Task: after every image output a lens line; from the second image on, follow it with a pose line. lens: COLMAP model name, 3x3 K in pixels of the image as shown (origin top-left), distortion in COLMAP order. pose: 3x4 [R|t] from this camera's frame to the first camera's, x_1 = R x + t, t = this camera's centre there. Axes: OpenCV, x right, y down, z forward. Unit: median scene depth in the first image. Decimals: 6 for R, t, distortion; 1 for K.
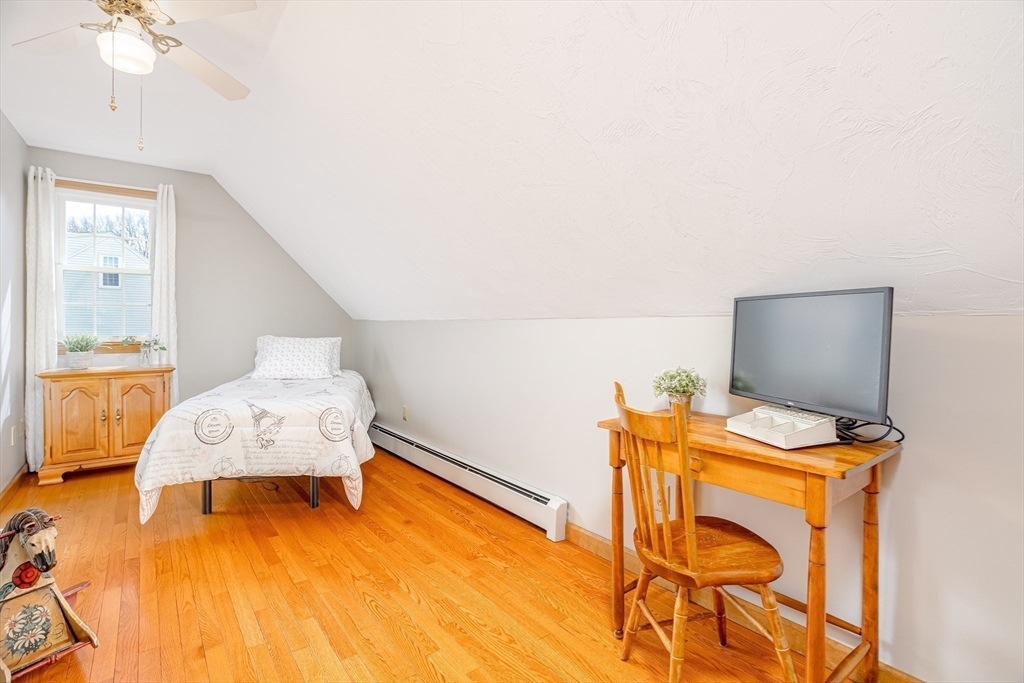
lens RADIAL K [[496.9, 0, 516.2], [0, 496.9, 331.7], [0, 0, 1]] dist [-0.047813, 0.028698]
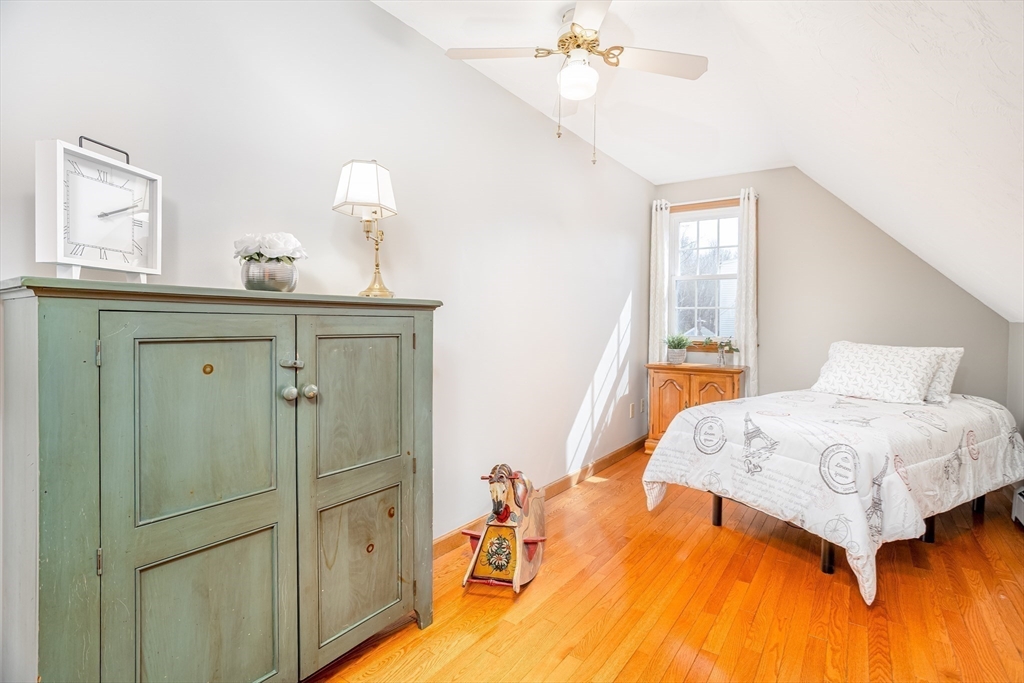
lens RADIAL K [[496.9, 0, 516.2], [0, 496.9, 331.7], [0, 0, 1]] dist [-0.047813, 0.028698]
pose [[0.308938, 0.017492, -0.950921, 0.154112], [-0.024037, 0.999655, 0.010579, -0.005171], [0.950778, 0.019589, 0.309252, 0.338247]]
